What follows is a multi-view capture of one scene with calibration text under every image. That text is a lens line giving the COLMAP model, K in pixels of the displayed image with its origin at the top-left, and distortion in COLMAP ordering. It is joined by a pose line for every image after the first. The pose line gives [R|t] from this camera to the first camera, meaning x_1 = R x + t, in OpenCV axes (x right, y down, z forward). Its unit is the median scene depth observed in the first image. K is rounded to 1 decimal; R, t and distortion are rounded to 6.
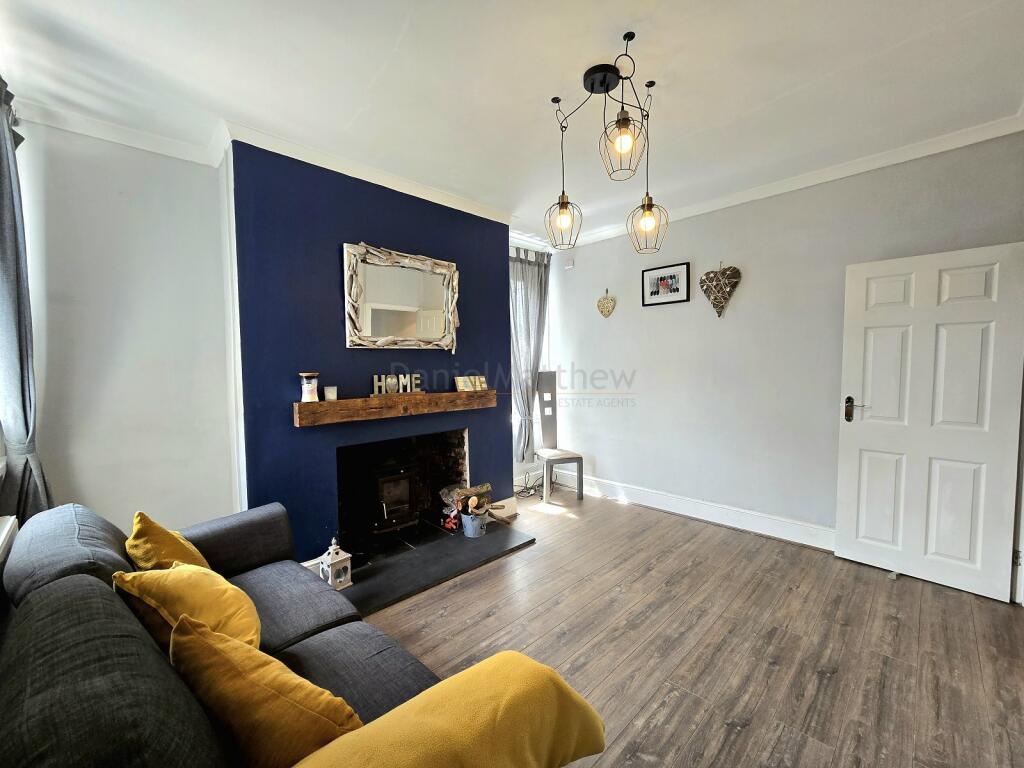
lens RADIAL K [[419.6, 0, 518.1], [0, 419.6, 380.8], [0, 0, 1]] dist [0.000342, 0.000138]
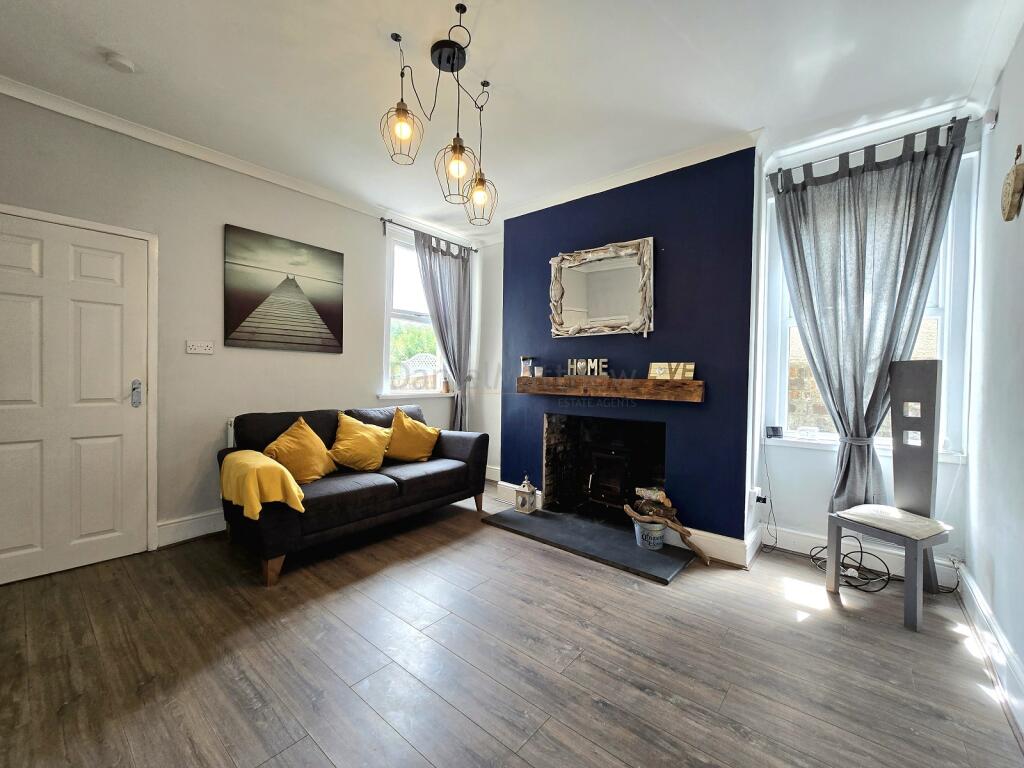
lens RADIAL K [[419.6, 0, 518.1], [0, 419.6, 380.8], [0, 0, 1]] dist [0.000342, 0.000138]
pose [[0.090459, 0.024783, -0.995592, 0.784642], [-0.059272, 0.998052, 0.019459, 0.031401], [0.994135, 0.057250, 0.091752, 0.696894]]
